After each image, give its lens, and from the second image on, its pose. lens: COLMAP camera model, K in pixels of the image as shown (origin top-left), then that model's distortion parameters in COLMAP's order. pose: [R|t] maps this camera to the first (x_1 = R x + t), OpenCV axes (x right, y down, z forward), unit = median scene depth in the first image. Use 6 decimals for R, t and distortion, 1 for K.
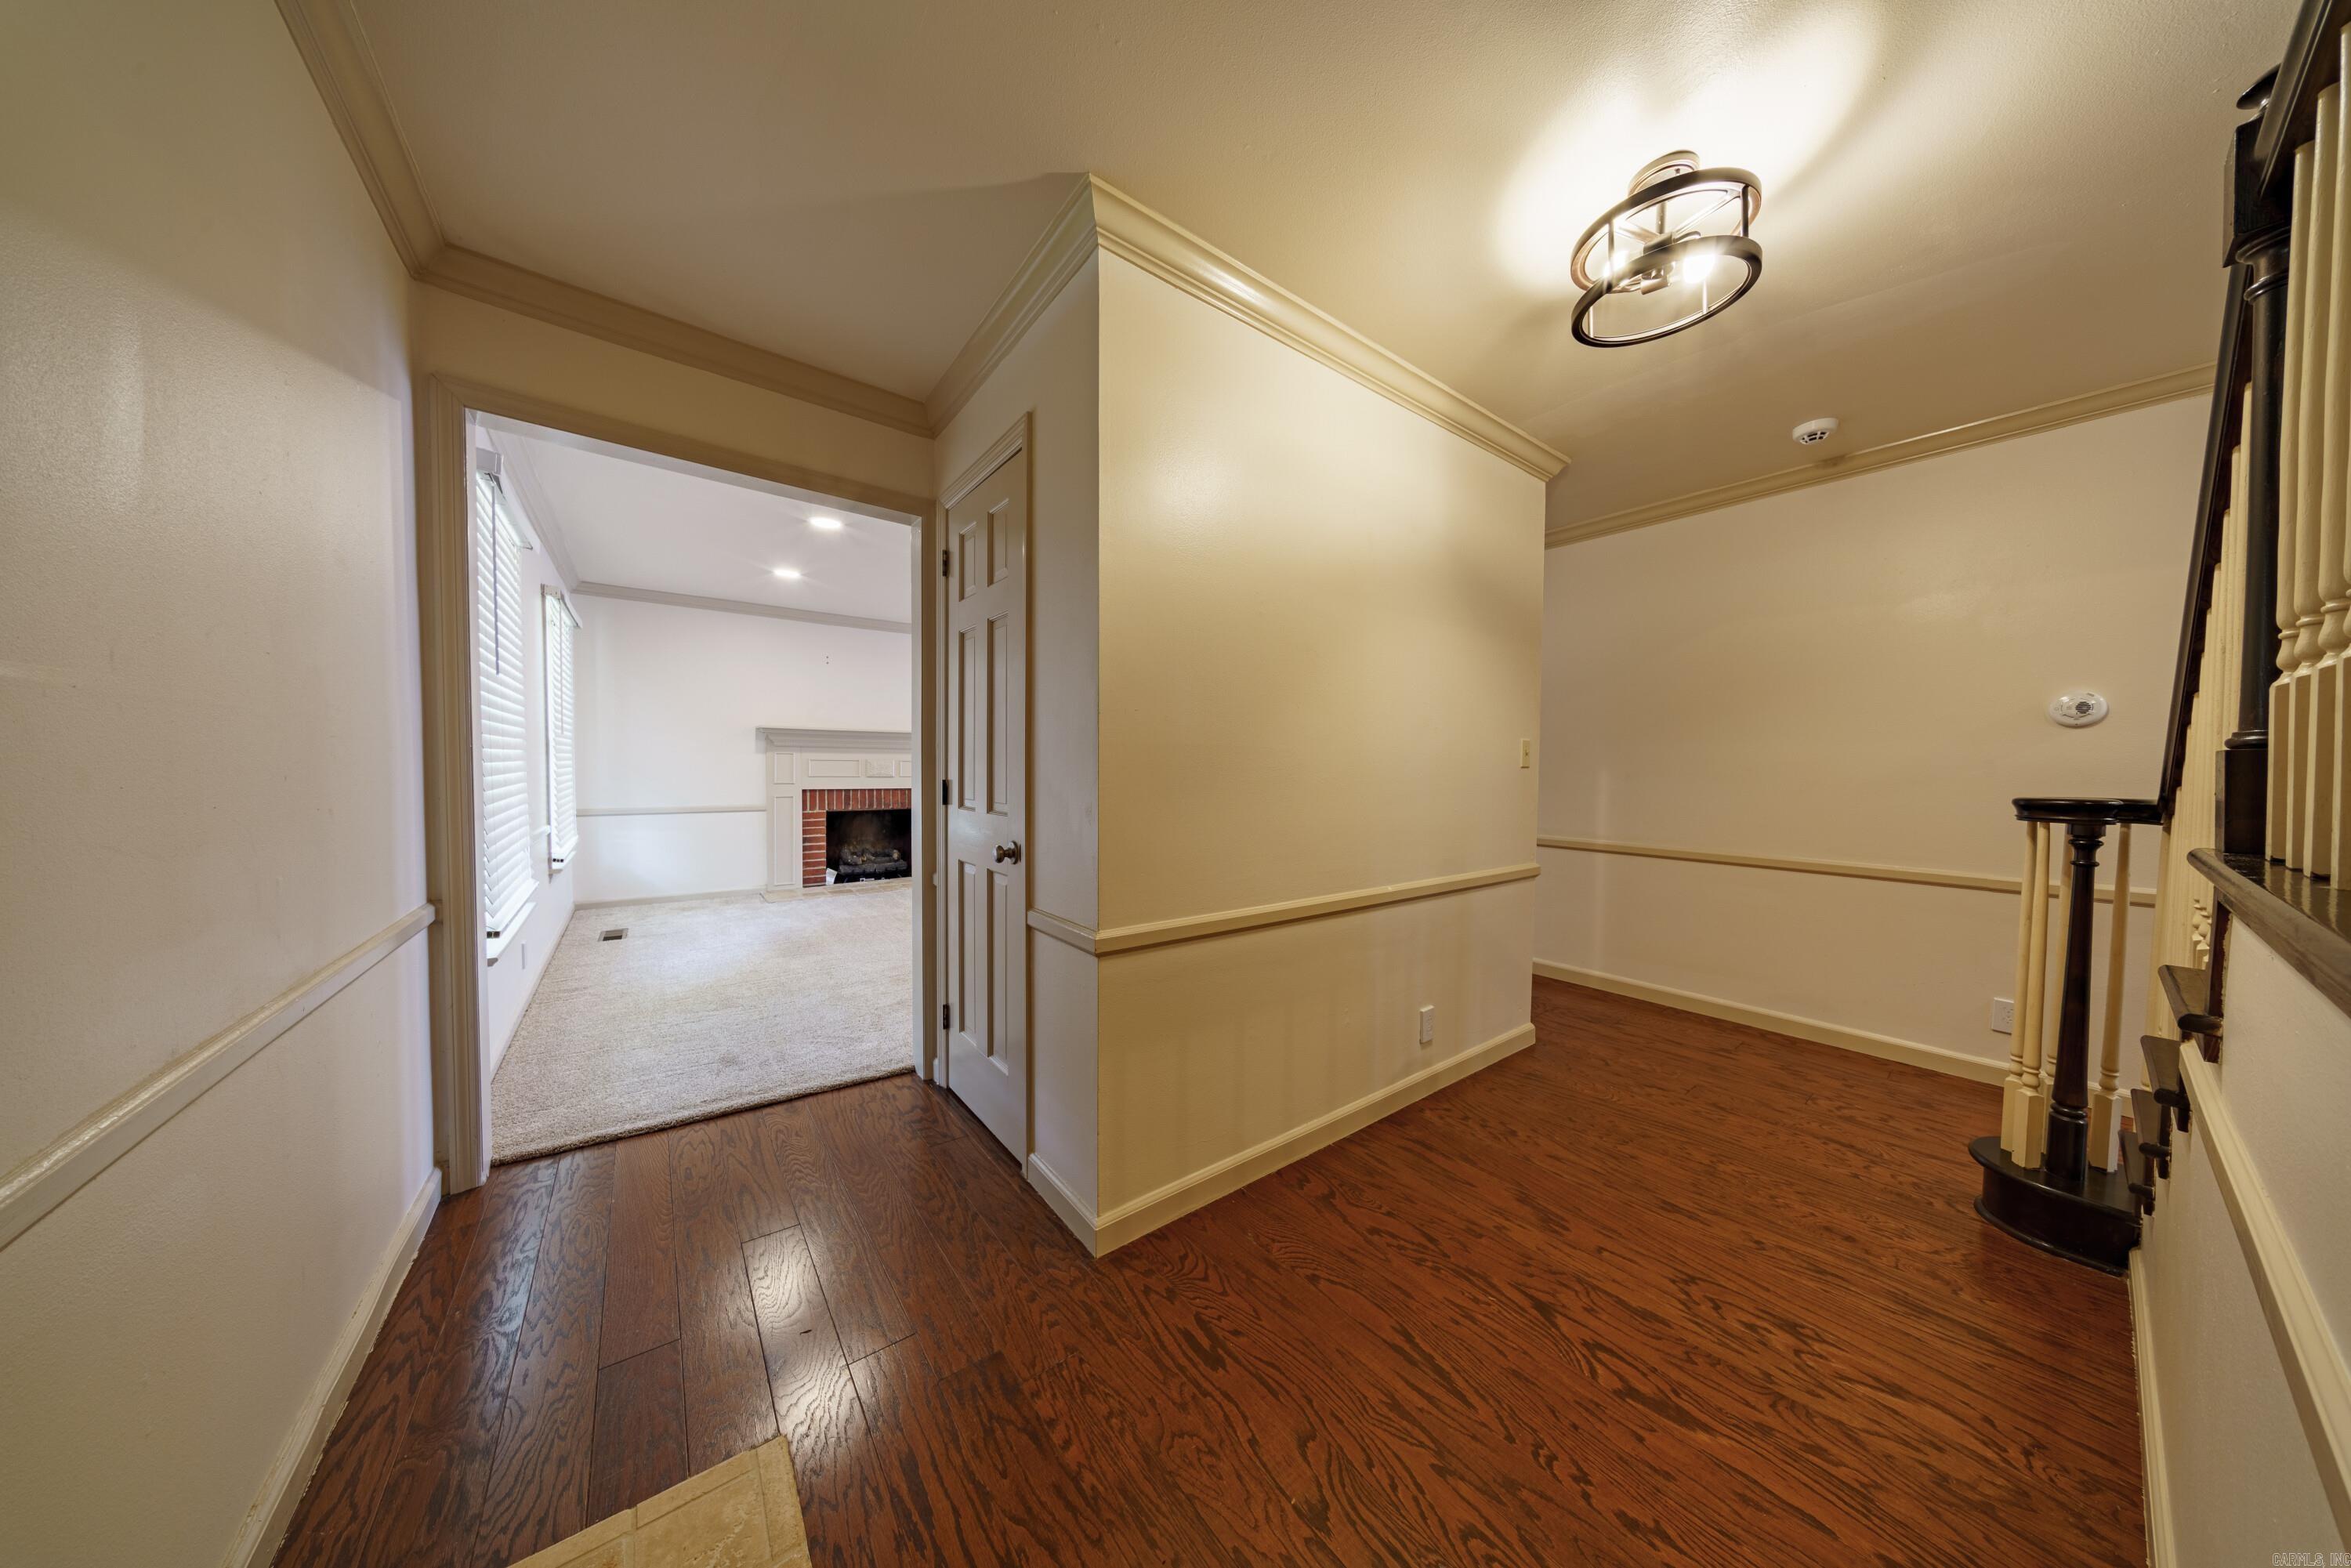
lens RADIAL K [[691.6, 0, 1166.7], [0, 691.6, 785.5], [0, 0, 1]] dist [-0.007175, 0.002009]
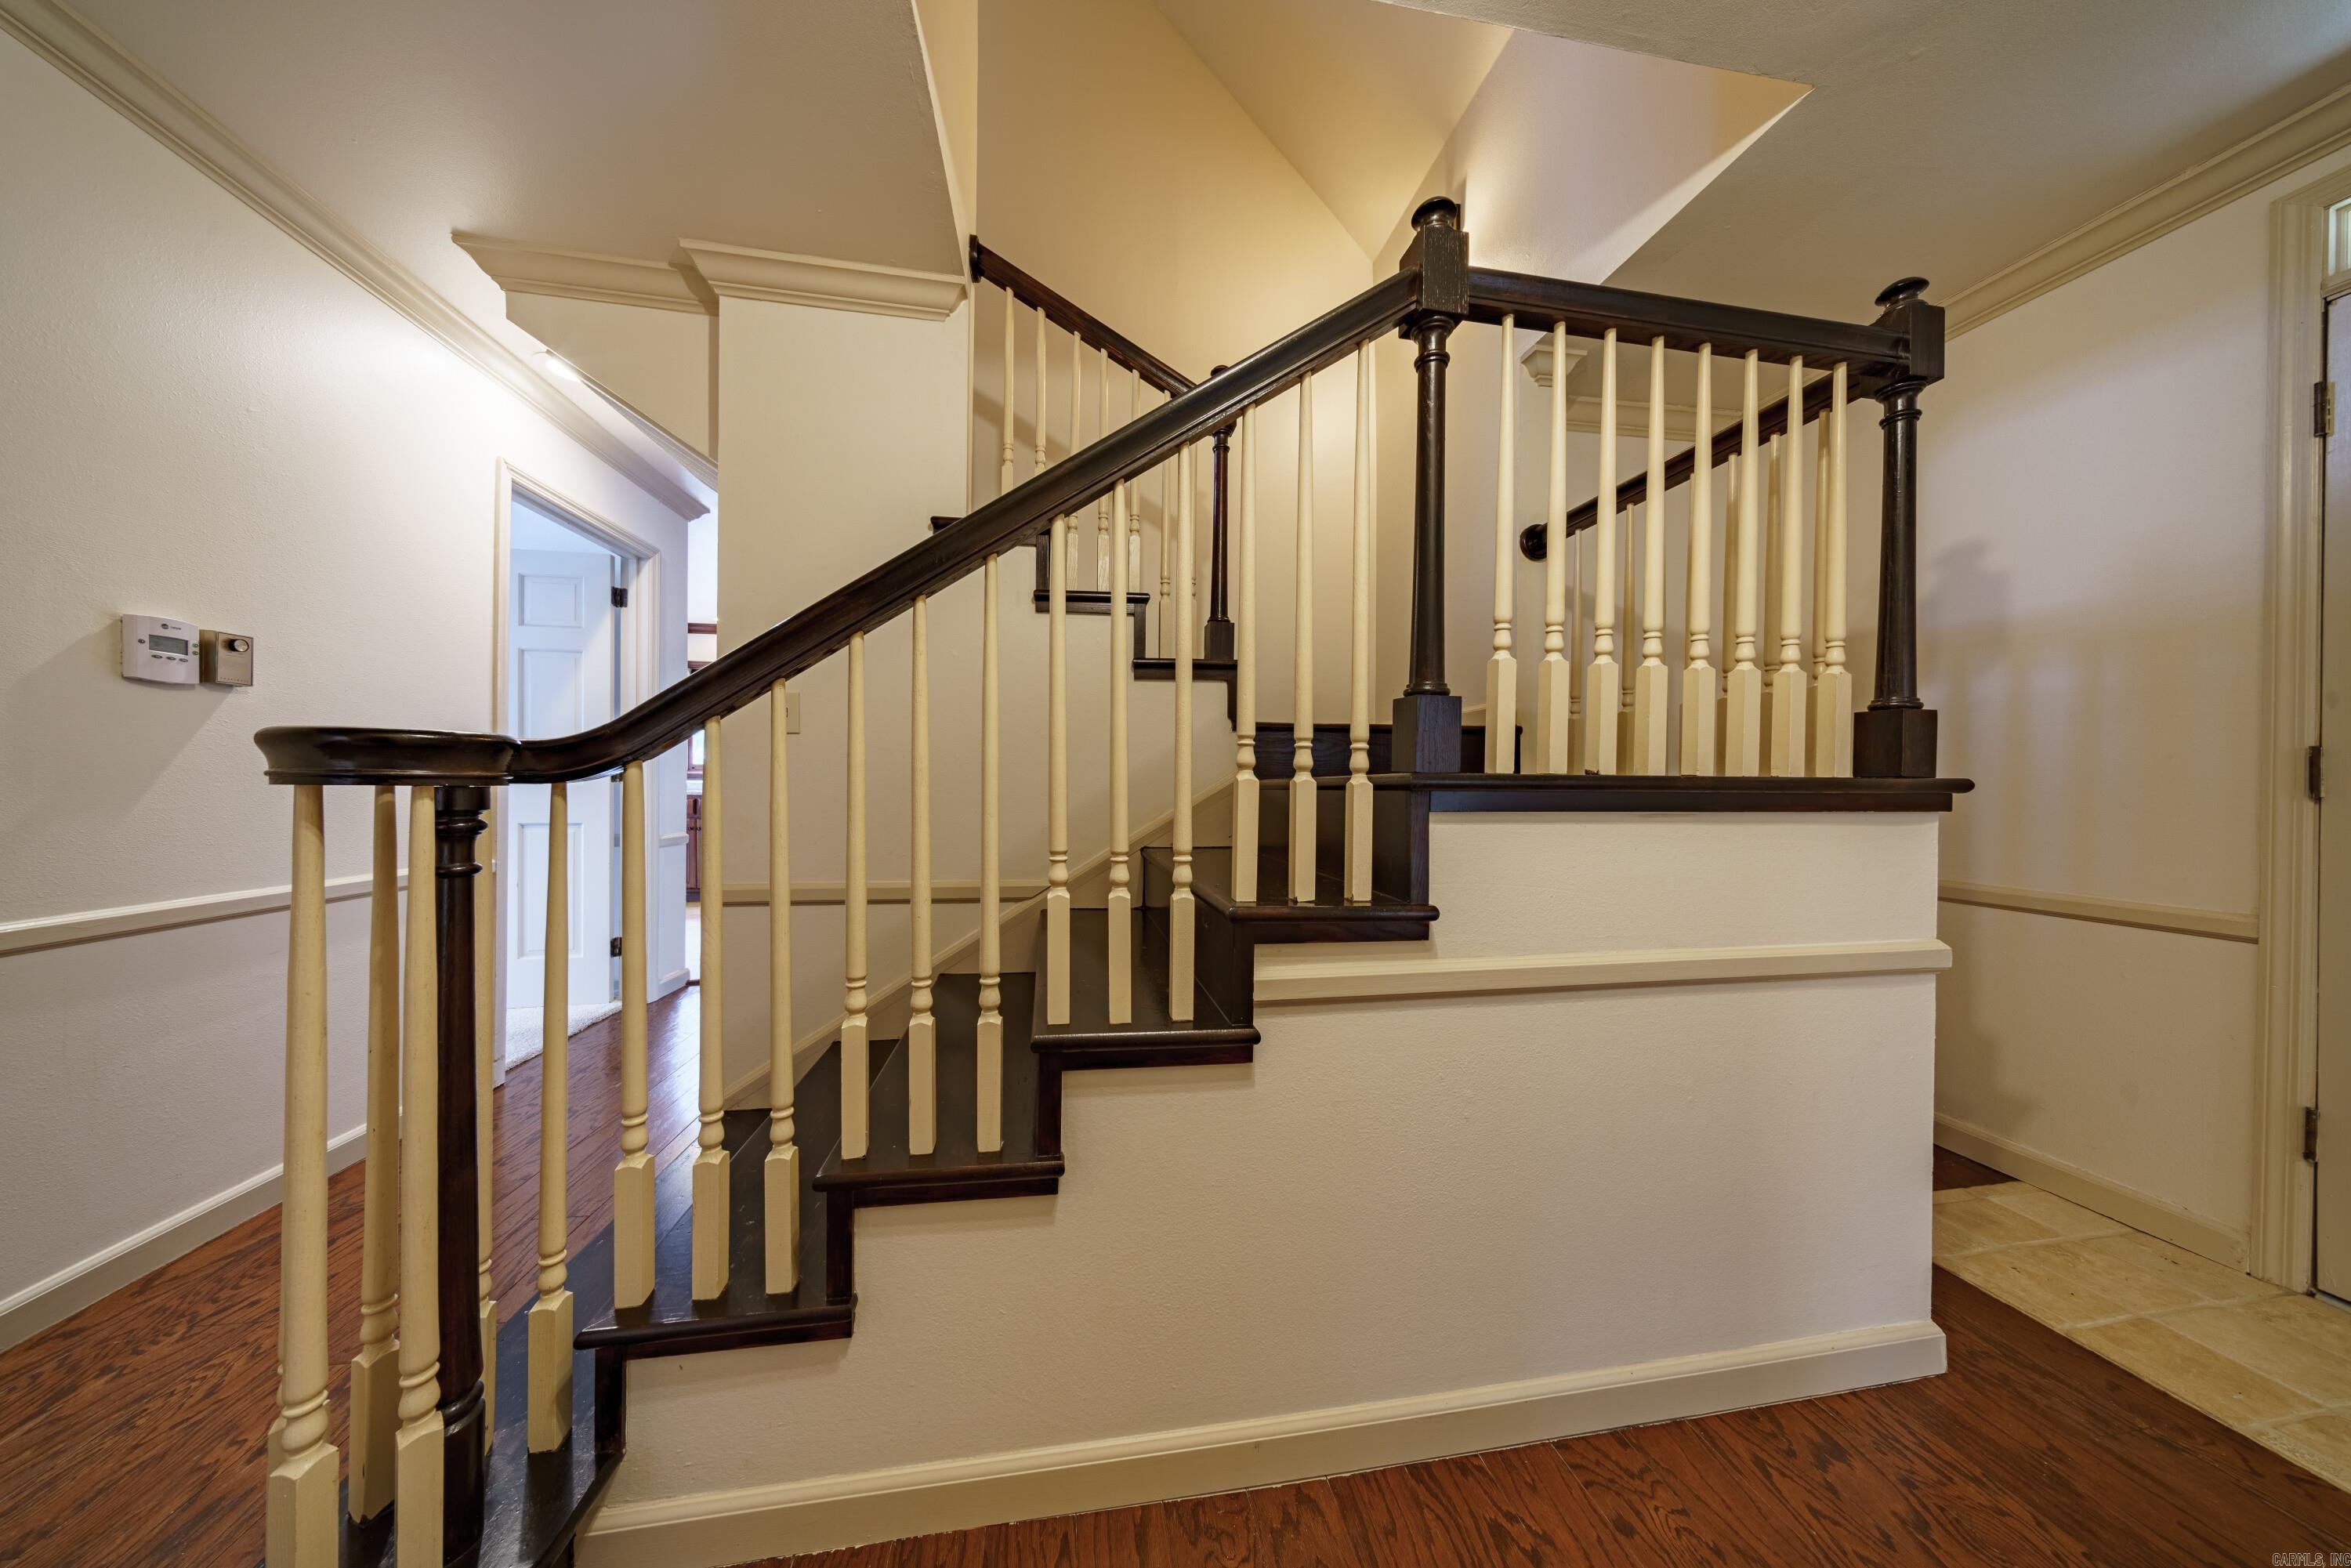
lens RADIAL K [[691.6, 0, 1166.7], [0, 691.6, 785.5], [0, 0, 1]] dist [-0.007175, 0.002009]
pose [[-0.886908, -0.015384, 0.461690, 0.728405], [-0.001877, 0.999557, 0.029701, 0.043407], [-0.461942, 0.025475, -0.886544, 1.265689]]
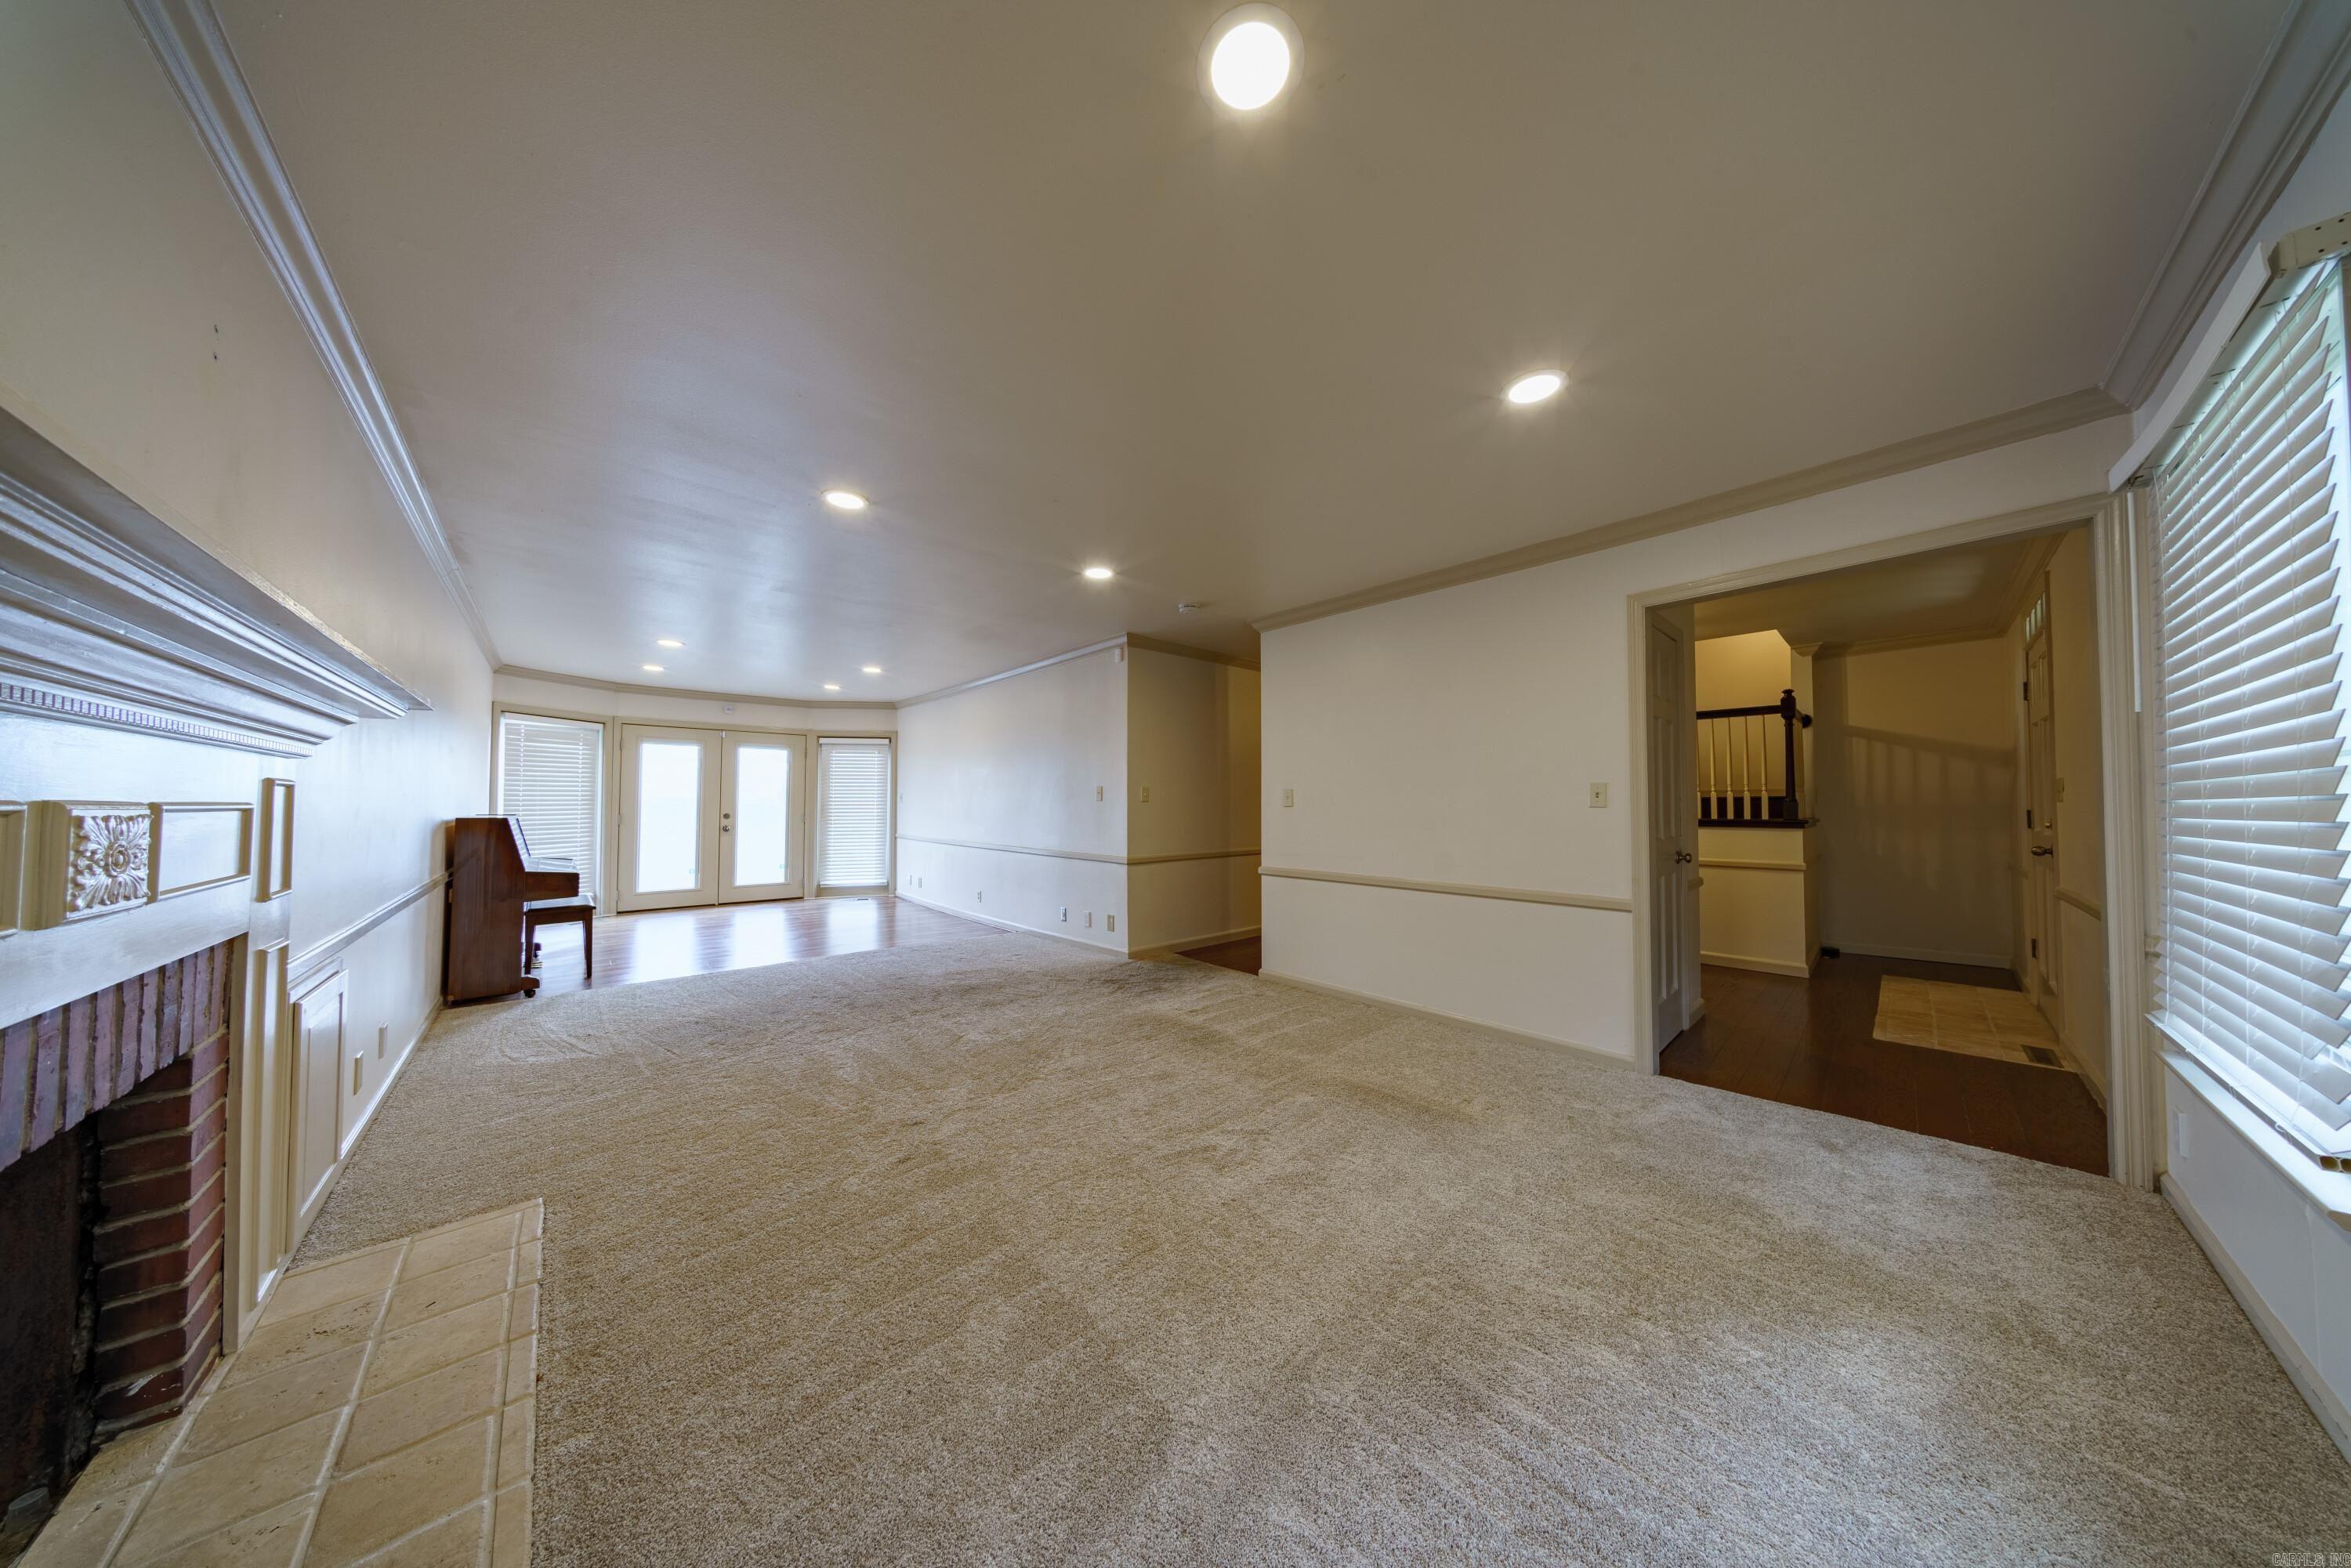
lens RADIAL K [[667.5, 0, 1176.2], [0, 667.5, 789.0], [0, 0, 1]] dist [-0.000051, -0.000017]
pose [[-0.102898, 0.013277, 0.994603, -2.290425], [0.024974, 0.999630, -0.010761, -0.114889], [-0.994378, 0.023731, -0.103191, 3.135061]]
